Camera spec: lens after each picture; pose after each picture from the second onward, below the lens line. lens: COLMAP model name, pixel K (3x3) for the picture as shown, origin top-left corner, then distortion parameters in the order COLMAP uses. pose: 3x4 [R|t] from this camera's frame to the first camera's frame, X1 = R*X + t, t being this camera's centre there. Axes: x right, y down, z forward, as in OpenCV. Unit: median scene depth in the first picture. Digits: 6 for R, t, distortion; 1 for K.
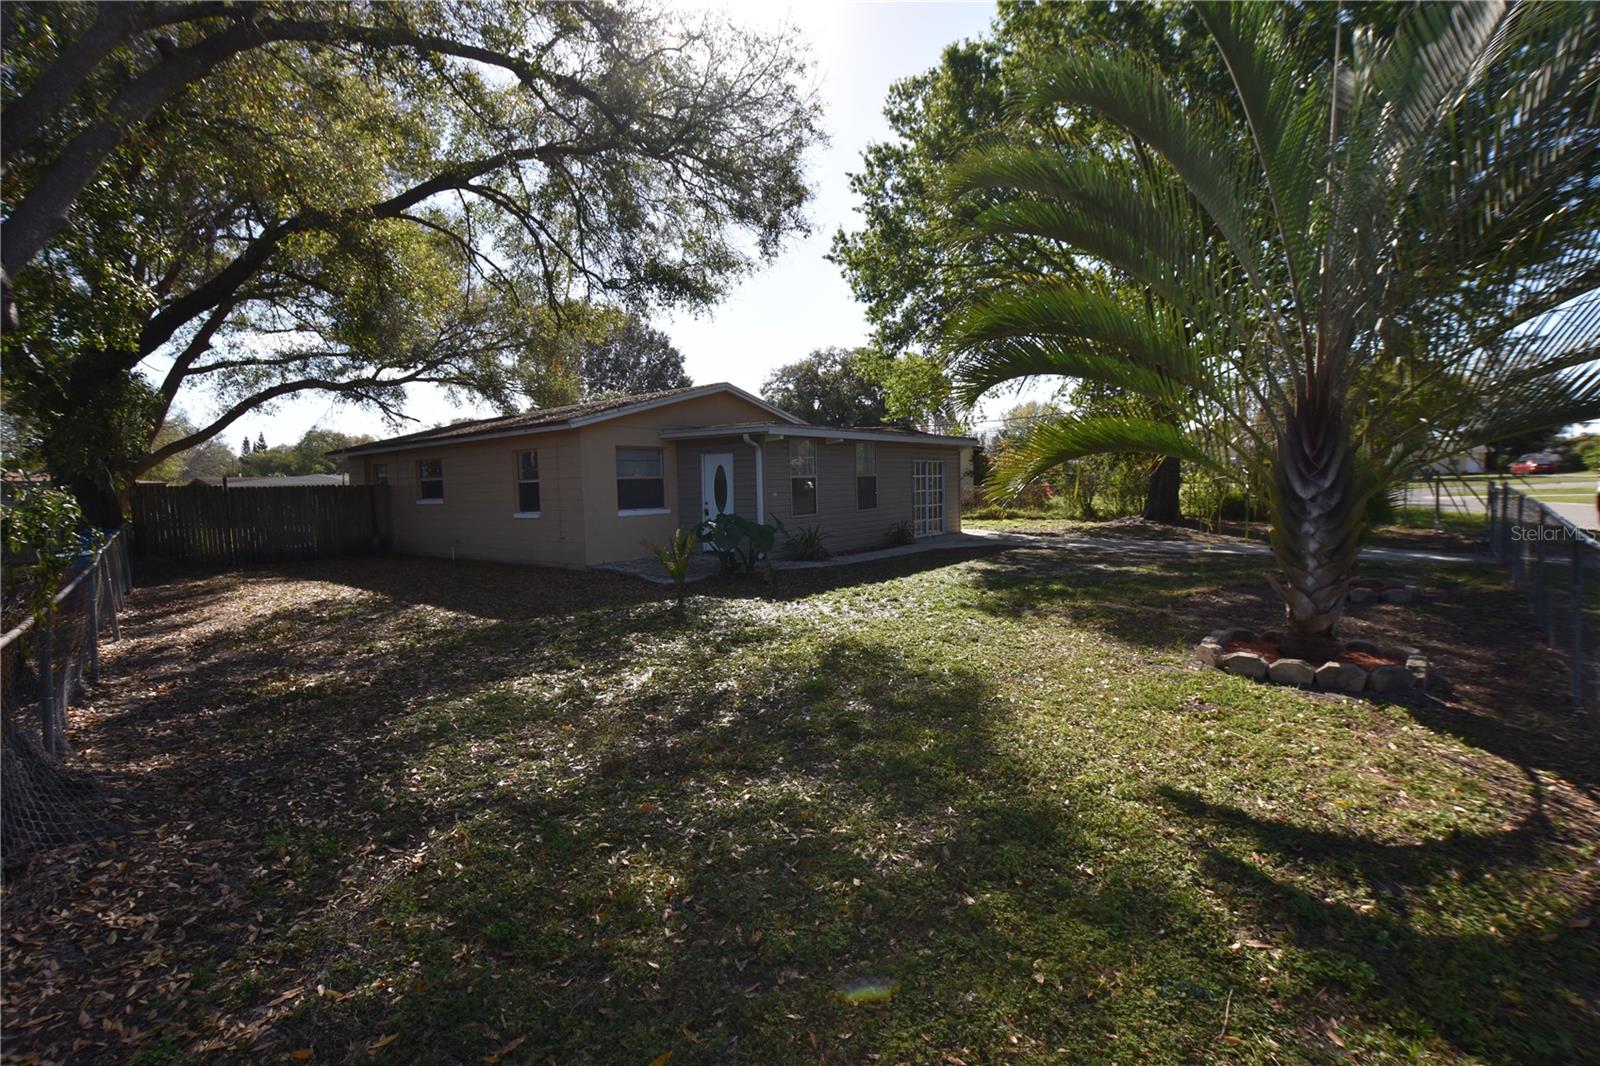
lens RADIAL K [[713.9, 0, 801.6], [0, 713.9, 534.4], [0, 0, 1]] dist [-0.029720, 0.004449]
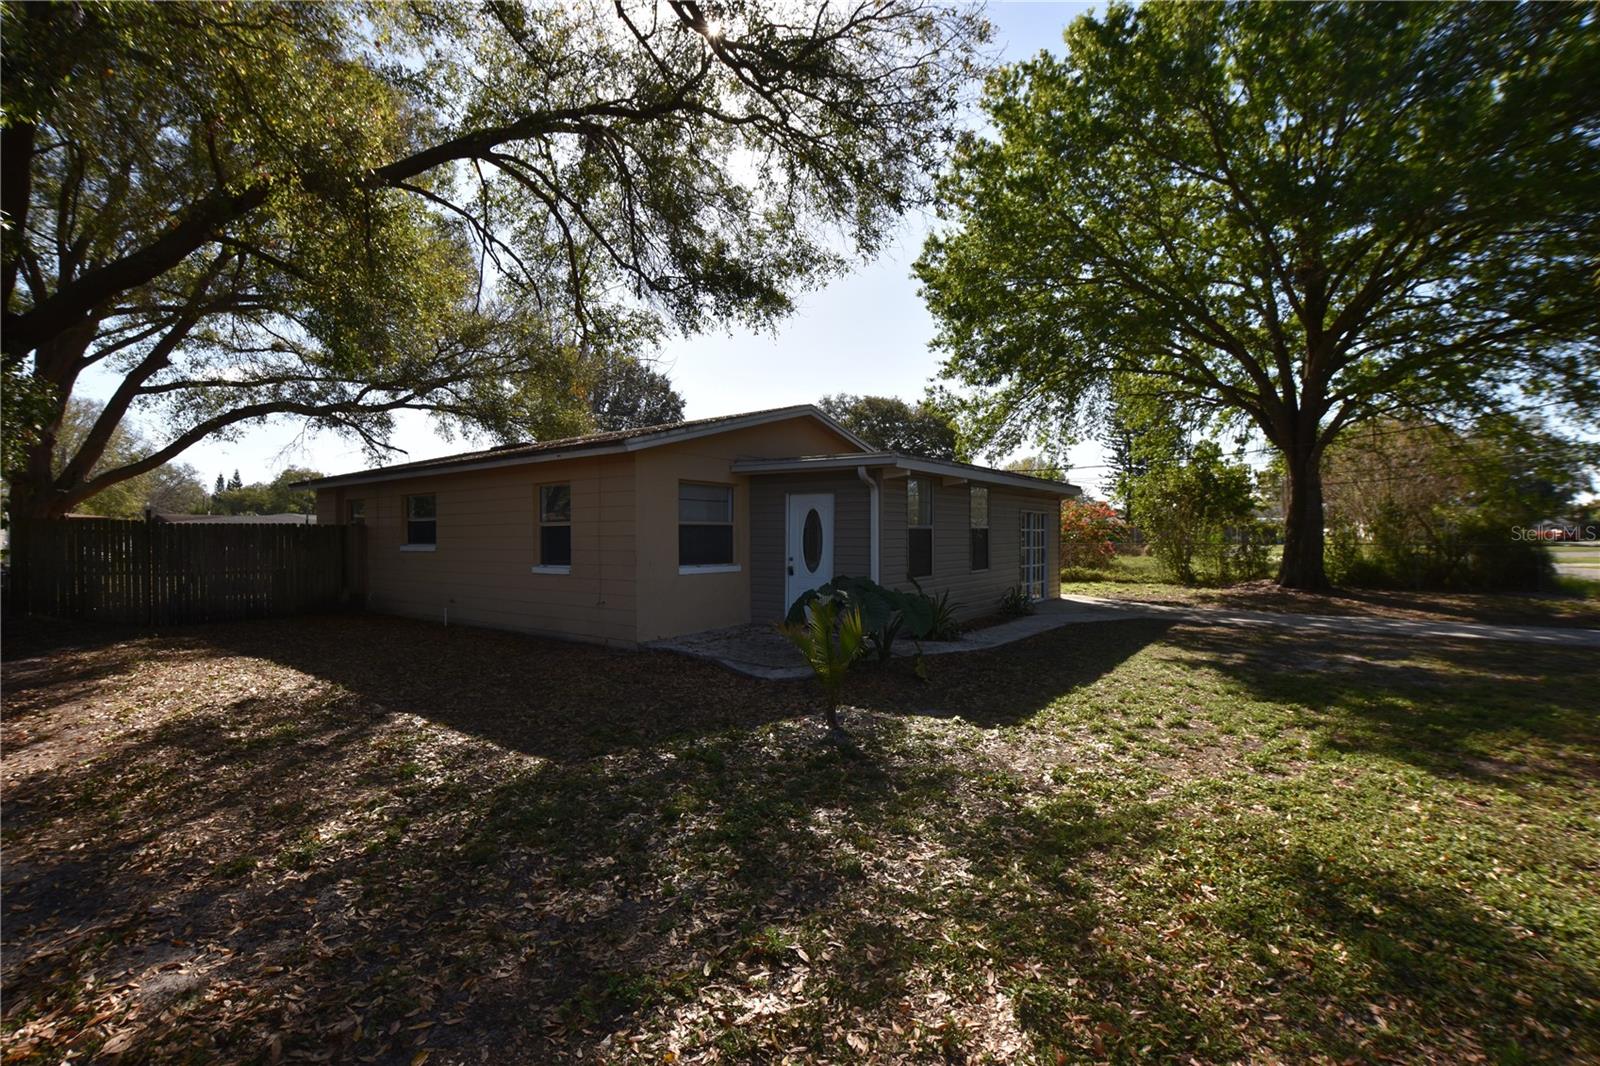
lens RADIAL K [[713.9, 0, 801.3], [0, 713.9, 535.1], [0, 0, 1]] dist [-0.029720, 0.004449]
pose [[0.999471, 0.021808, 0.024146, -0.082859], [-0.020021, 0.997208, -0.071939, -0.008578], [-0.025648, 0.071418, 0.997117, 0.143701]]
